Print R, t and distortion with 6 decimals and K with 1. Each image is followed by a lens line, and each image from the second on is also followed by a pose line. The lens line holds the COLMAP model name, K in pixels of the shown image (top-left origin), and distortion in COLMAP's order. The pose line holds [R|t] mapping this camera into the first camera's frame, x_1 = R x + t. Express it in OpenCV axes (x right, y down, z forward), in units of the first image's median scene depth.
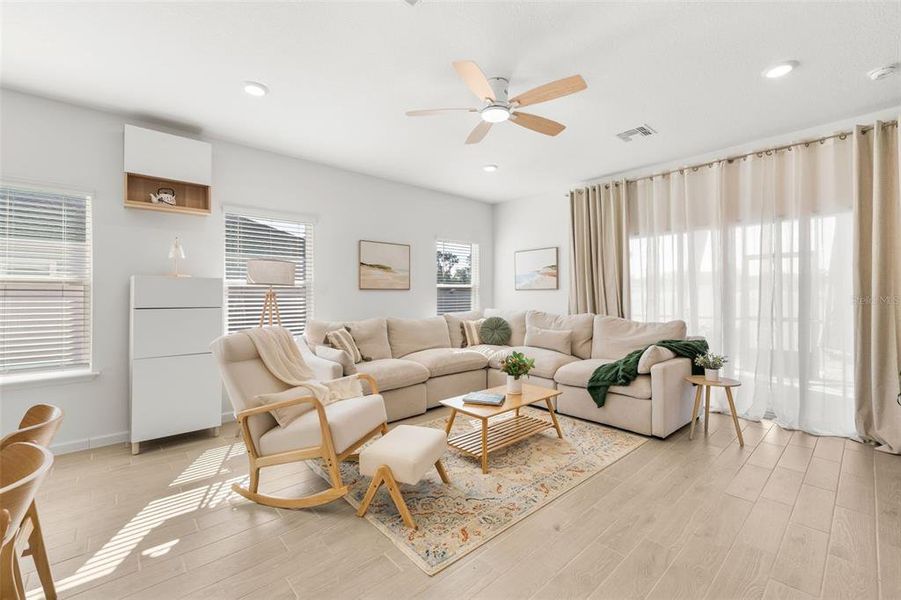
lens RADIAL K [[374.4, 0, 455.0], [0, 374.4, 295.3], [0, 0, 1]] dist [0.000300, 0.000001]
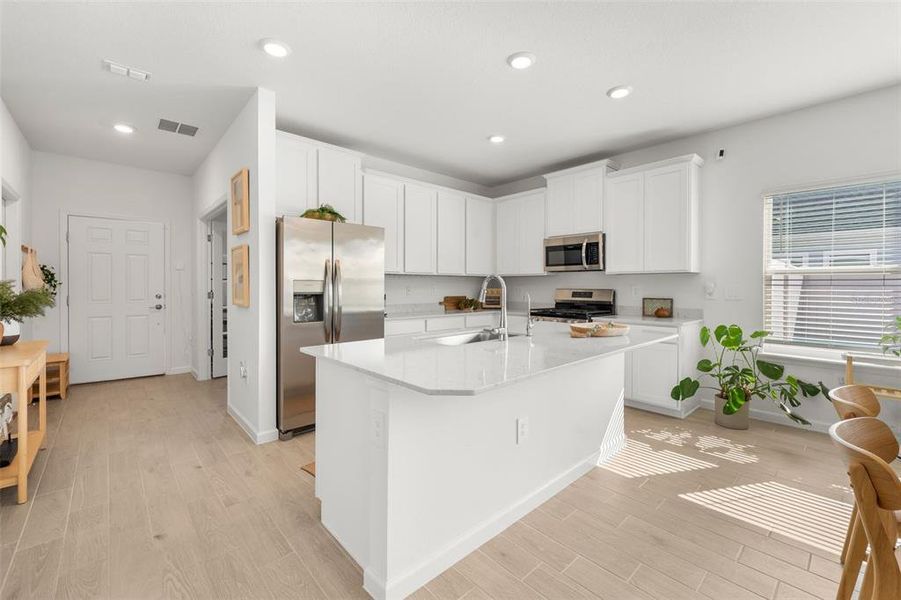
lens RADIAL K [[374.4, 0, 452.8], [0, 374.4, 290.8], [0, 0, 1]] dist [0.000300, 0.000001]
pose [[0.008279, 0.014287, -0.999864, -0.281217], [0.000399, 0.999898, 0.014291, 0.001725], [0.999966, -0.000517, 0.008273, -0.322887]]
